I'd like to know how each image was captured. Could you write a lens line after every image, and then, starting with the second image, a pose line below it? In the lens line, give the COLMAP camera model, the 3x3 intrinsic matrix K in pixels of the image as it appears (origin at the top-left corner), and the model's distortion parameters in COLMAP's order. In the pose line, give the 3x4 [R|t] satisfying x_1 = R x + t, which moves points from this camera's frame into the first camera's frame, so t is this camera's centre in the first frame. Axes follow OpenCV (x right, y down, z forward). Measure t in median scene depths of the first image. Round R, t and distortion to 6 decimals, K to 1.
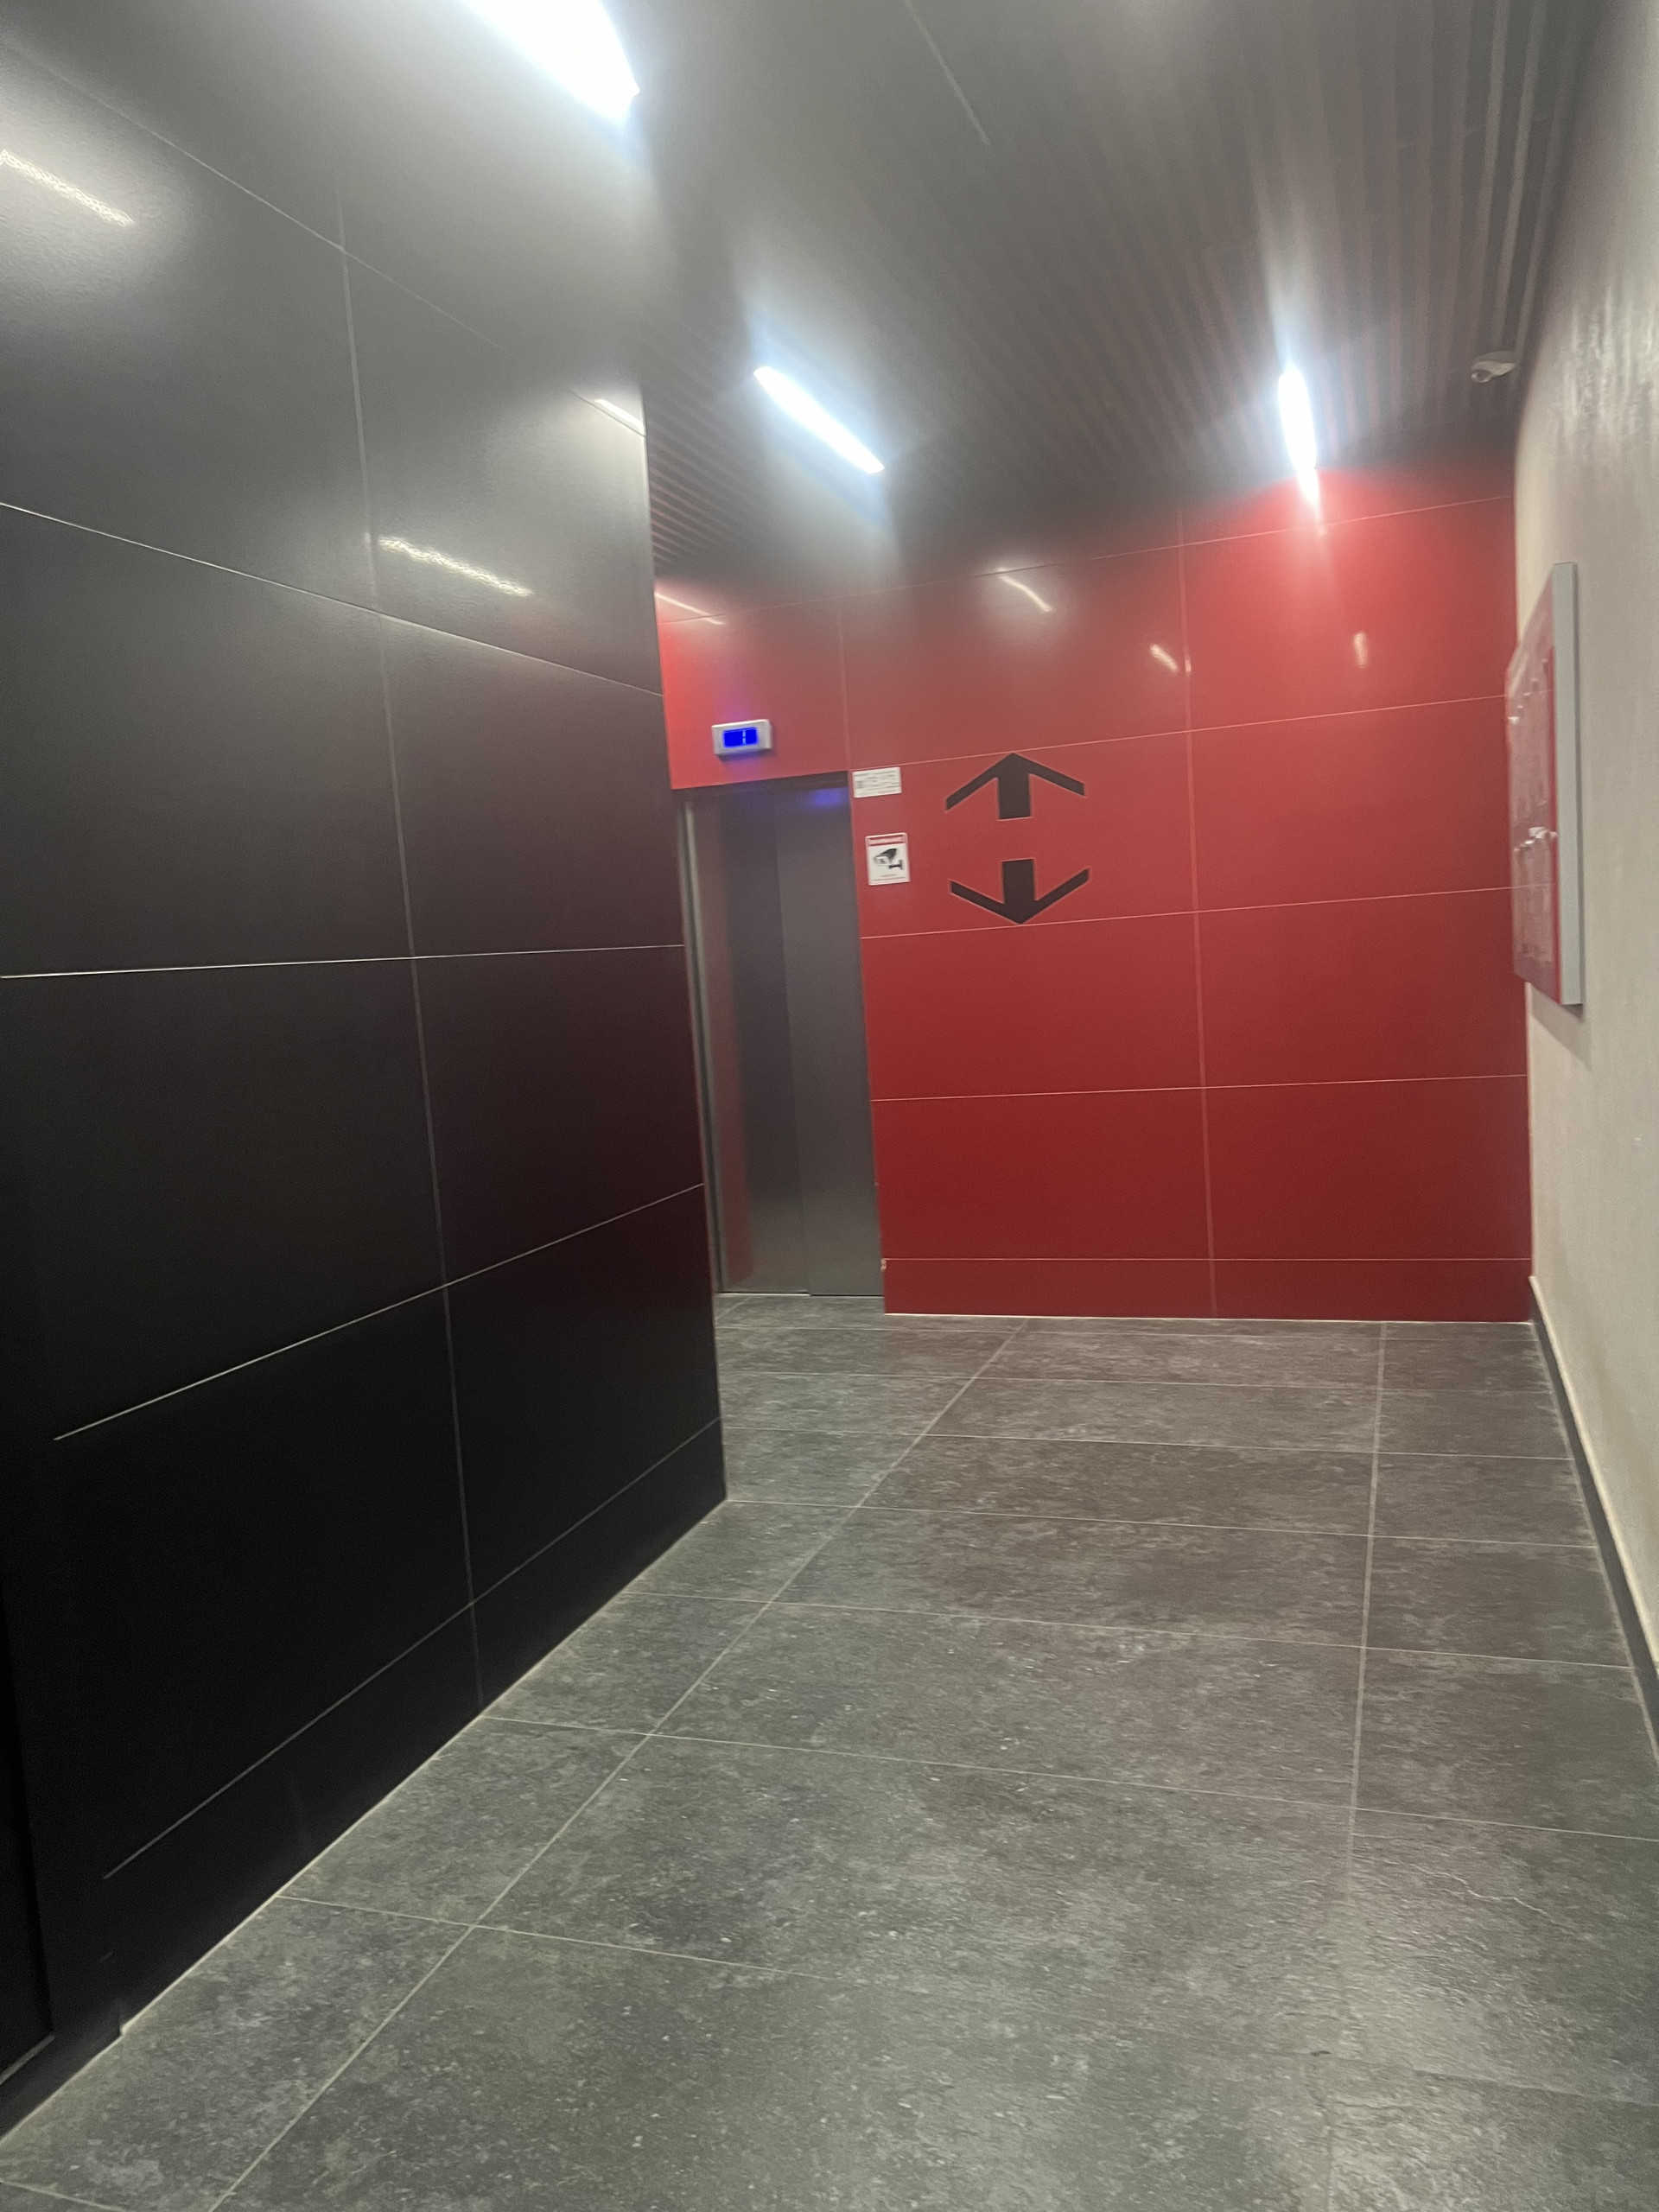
lens RADIAL K [[1644.0, 0, 813.1], [0, 1644.0, 1105.0], [0, 0, 1]] dist [0.182237, -0.537773]
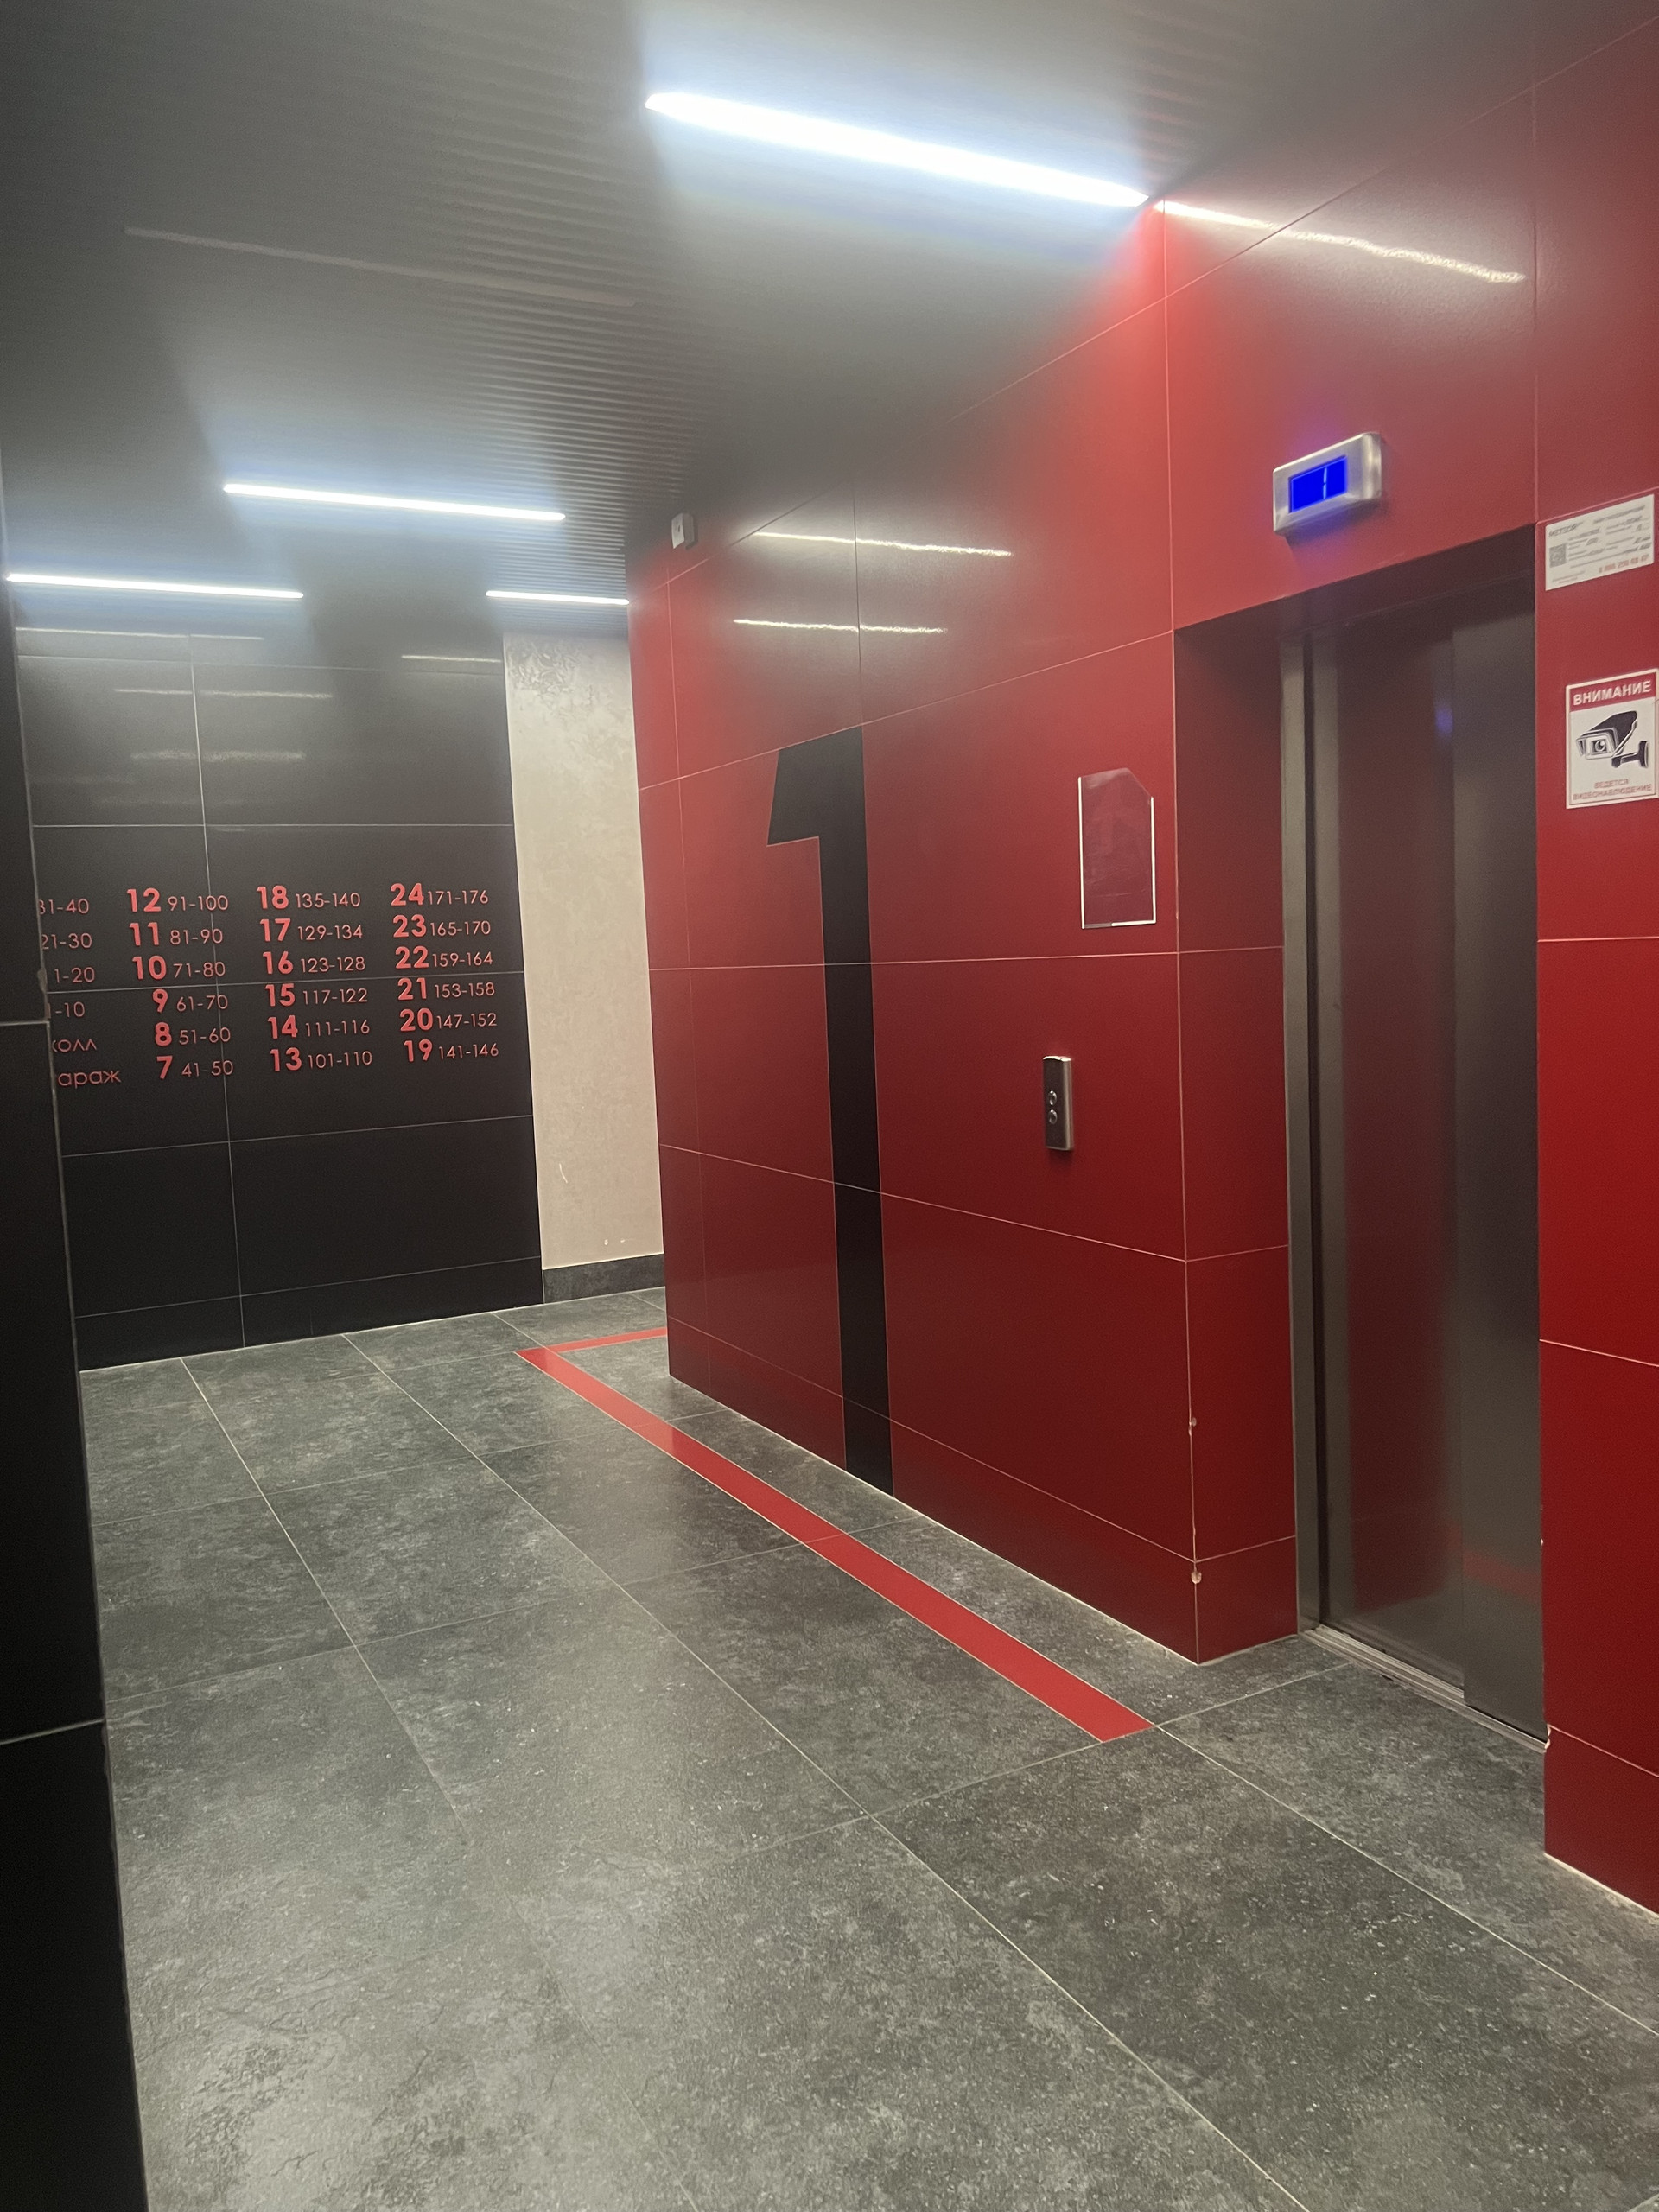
lens RADIAL K [[1652.1, 0, 826.9], [0, 1652.1, 1081.8], [0, 0, 1]] dist [0.045665, -0.057066]
pose [[0.737867, 0.095137, -0.668208, 0.177832], [-0.074420, 0.995447, 0.059551, -0.078777], [0.670831, 0.005787, 0.741587, 0.586784]]
